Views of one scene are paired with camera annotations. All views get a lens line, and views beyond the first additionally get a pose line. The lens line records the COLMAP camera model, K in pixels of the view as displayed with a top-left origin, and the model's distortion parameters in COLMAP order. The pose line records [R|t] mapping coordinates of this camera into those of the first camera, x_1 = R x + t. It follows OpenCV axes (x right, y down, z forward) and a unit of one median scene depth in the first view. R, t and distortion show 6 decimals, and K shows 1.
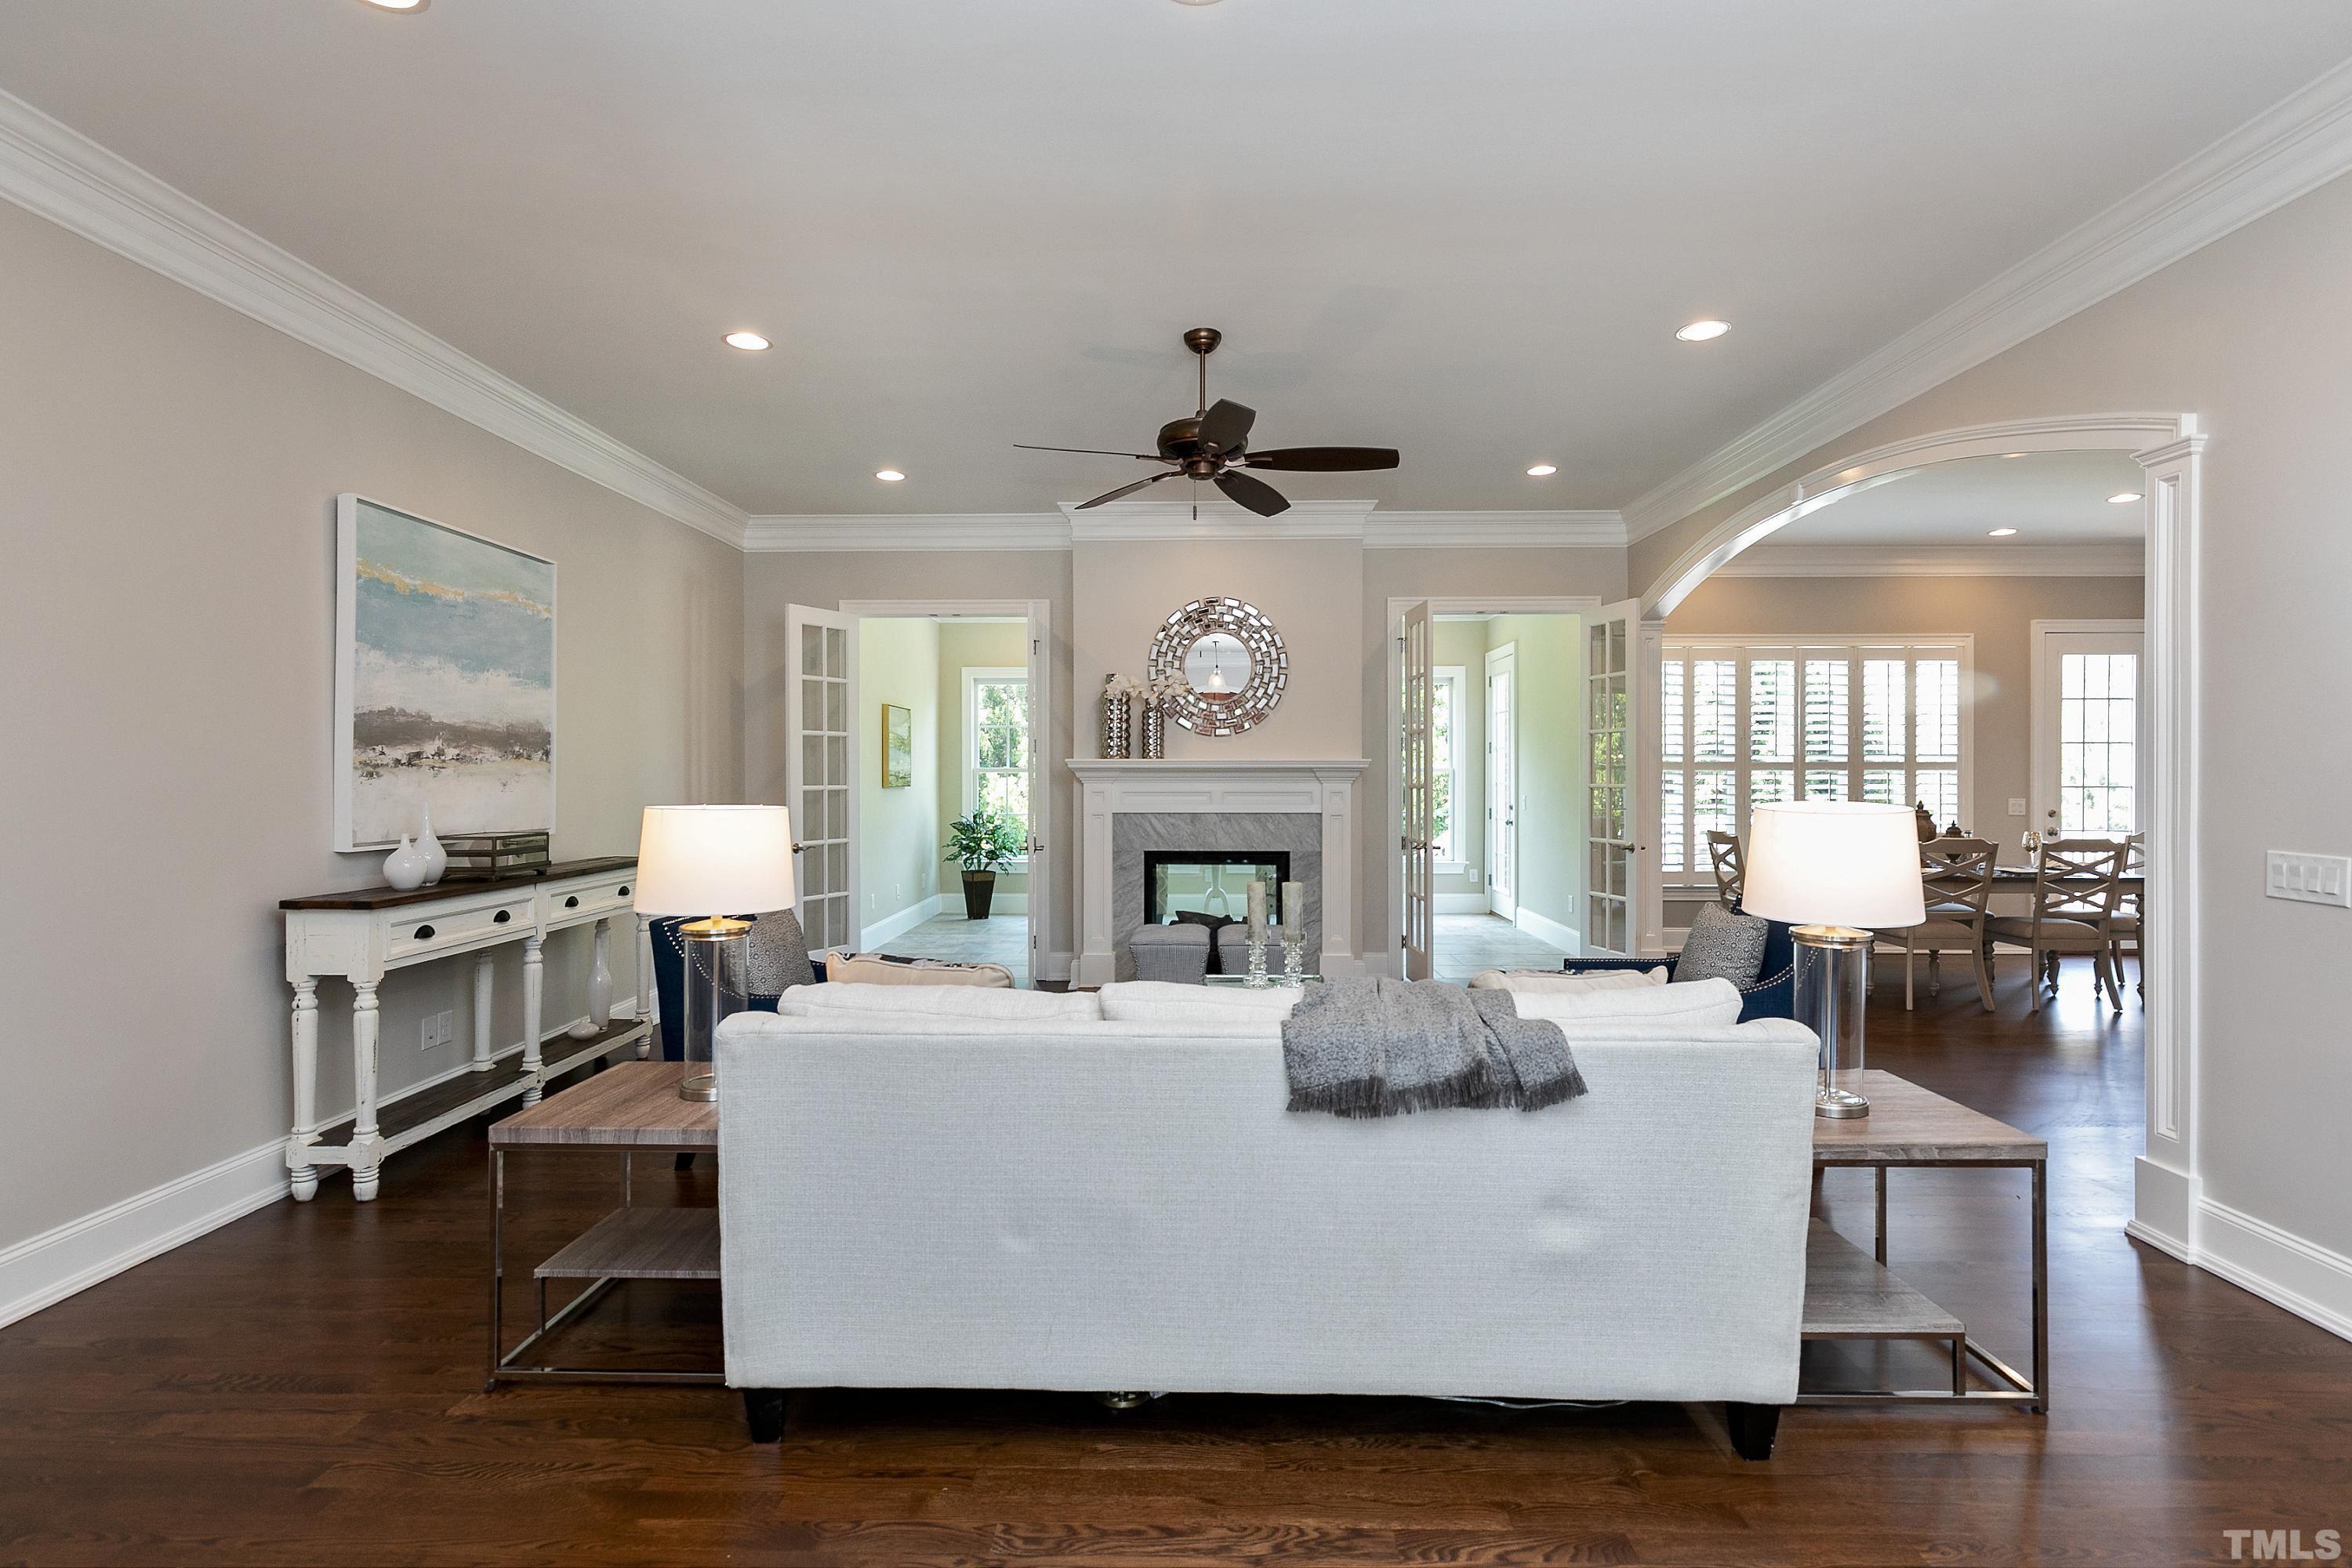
lens RADIAL K [[1120.6, 0, 1186.1], [0, 1120.6, 775.9], [0, 0, 1]] dist [0.005787, -0.002019]
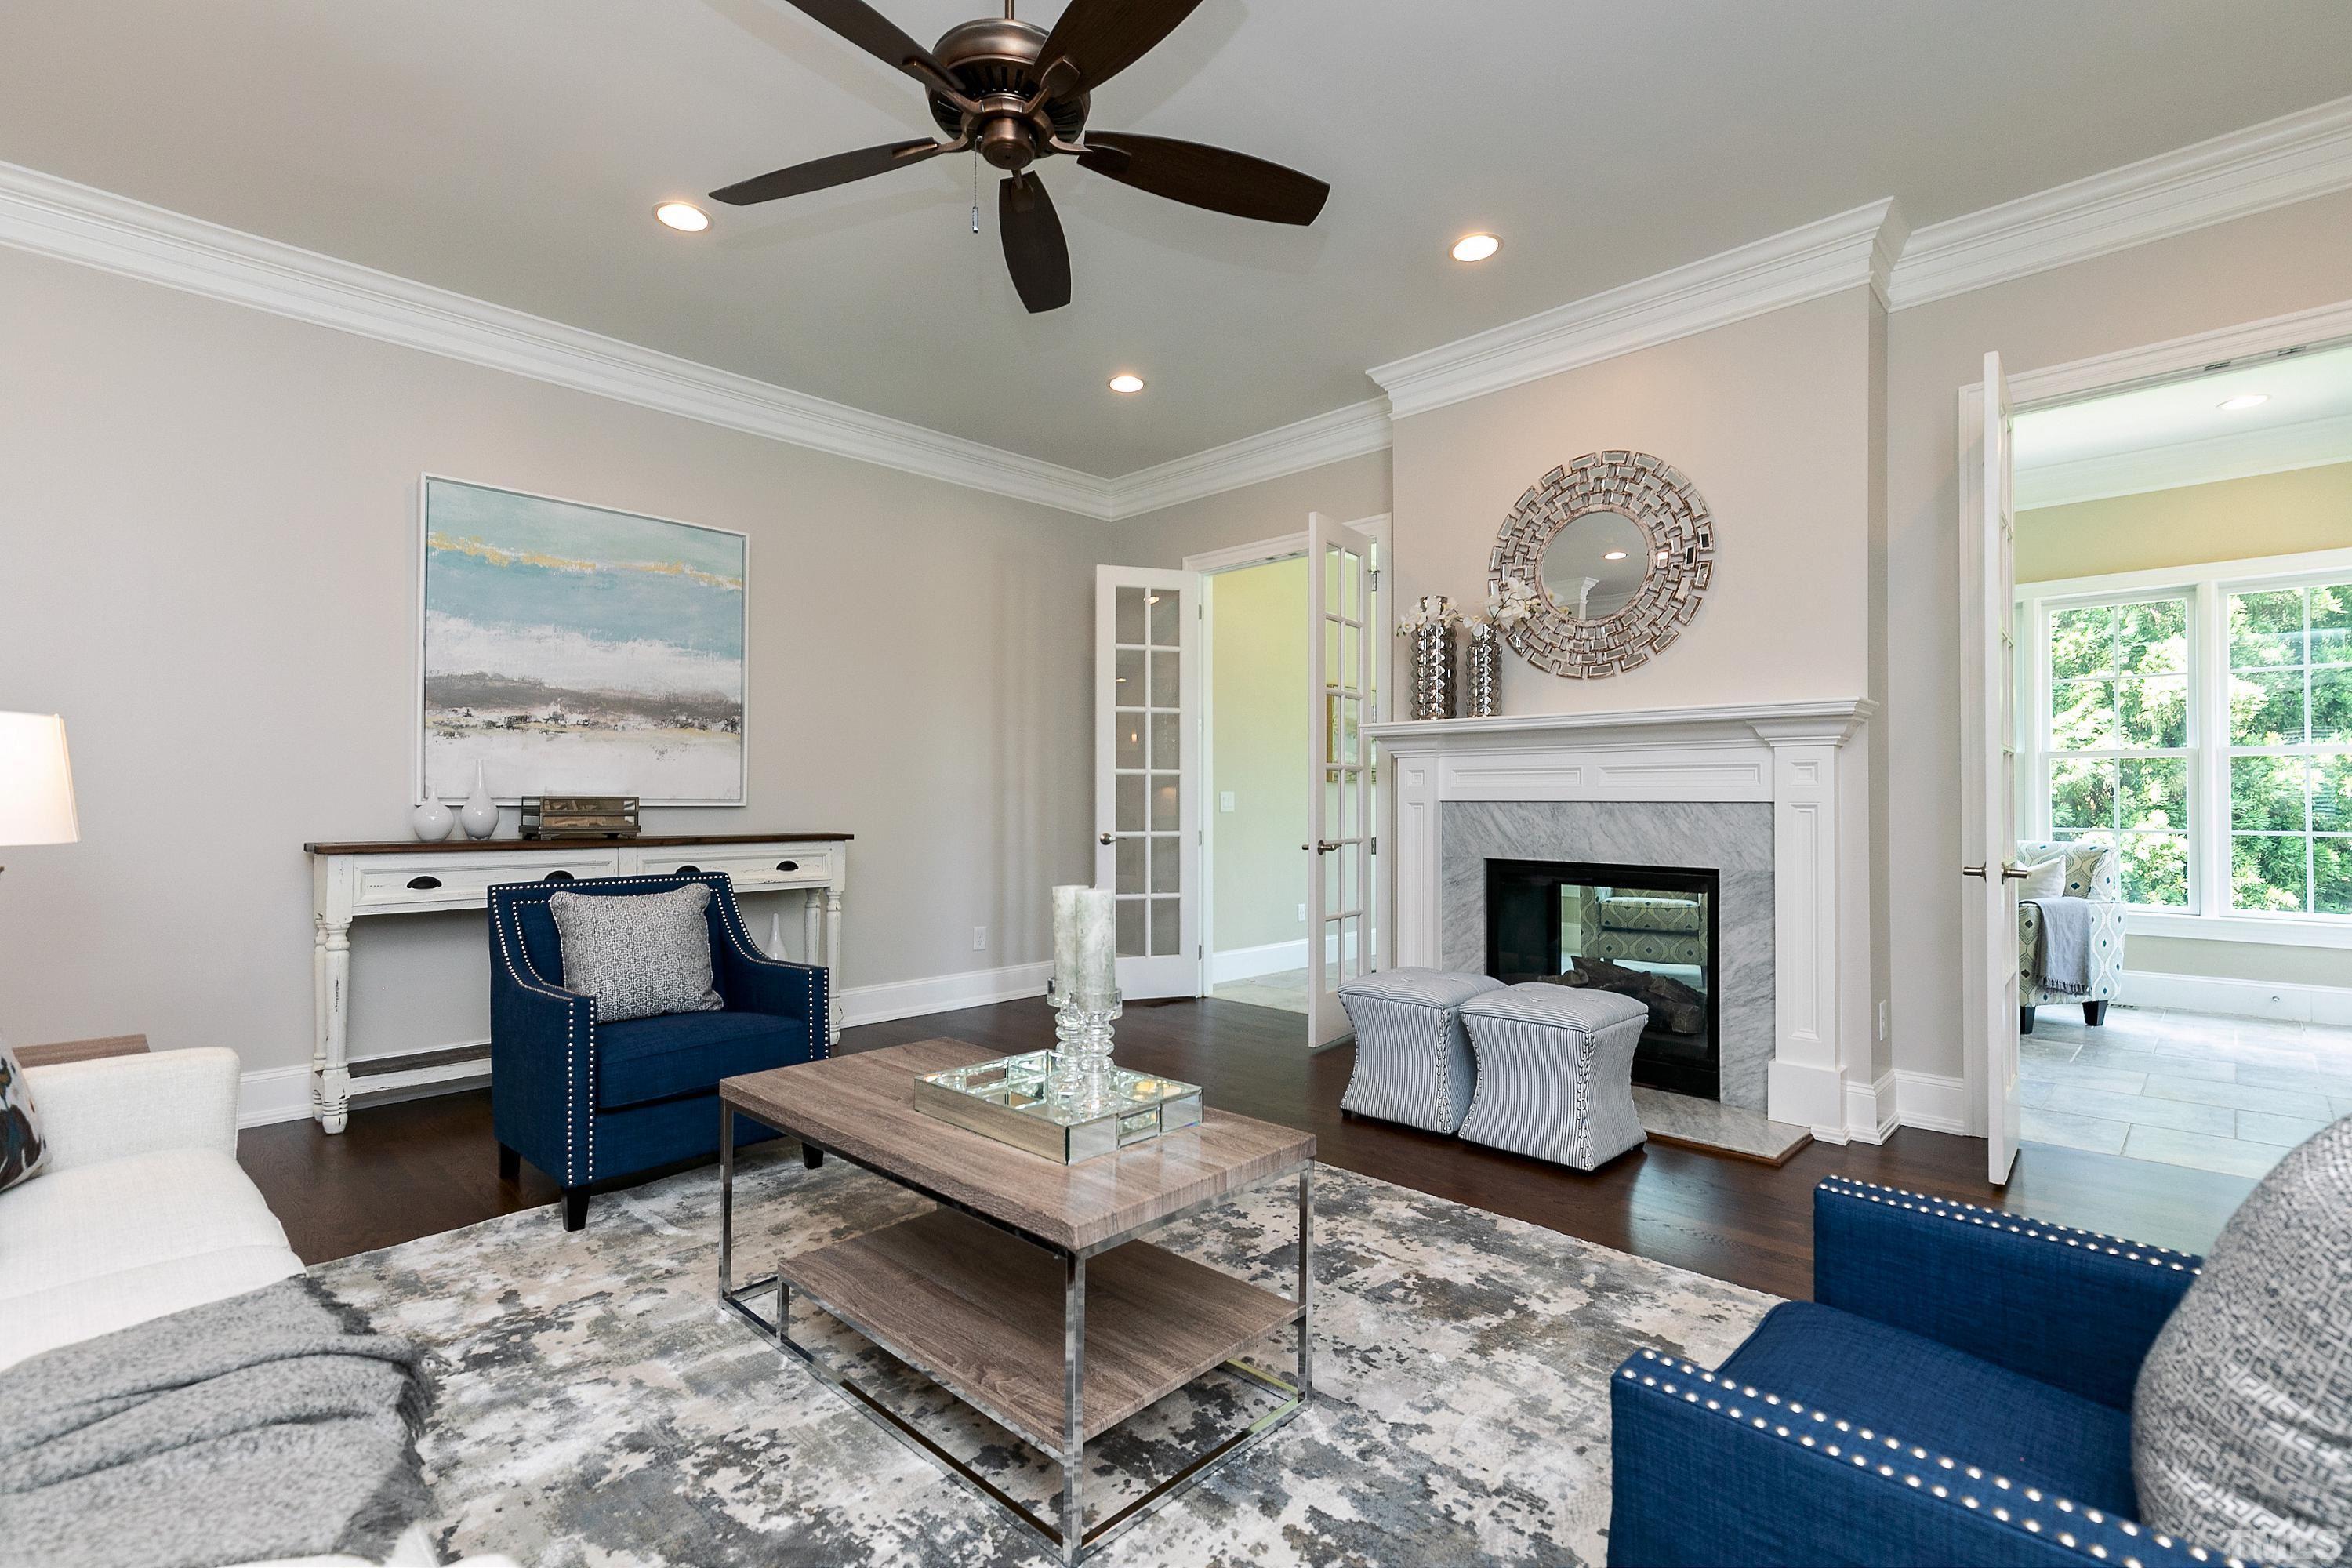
lens RADIAL K [[1075.3, 0, 1187.7], [0, 1075.3, 786.0], [0, 0, 1]] dist [0.012507, -0.001931]
pose [[0.723711, -0.008355, -0.690053, 0.280867], [-0.003458, 0.999870, -0.015733, 0.035148], [0.690095, 0.013773, 0.723588, 0.422600]]
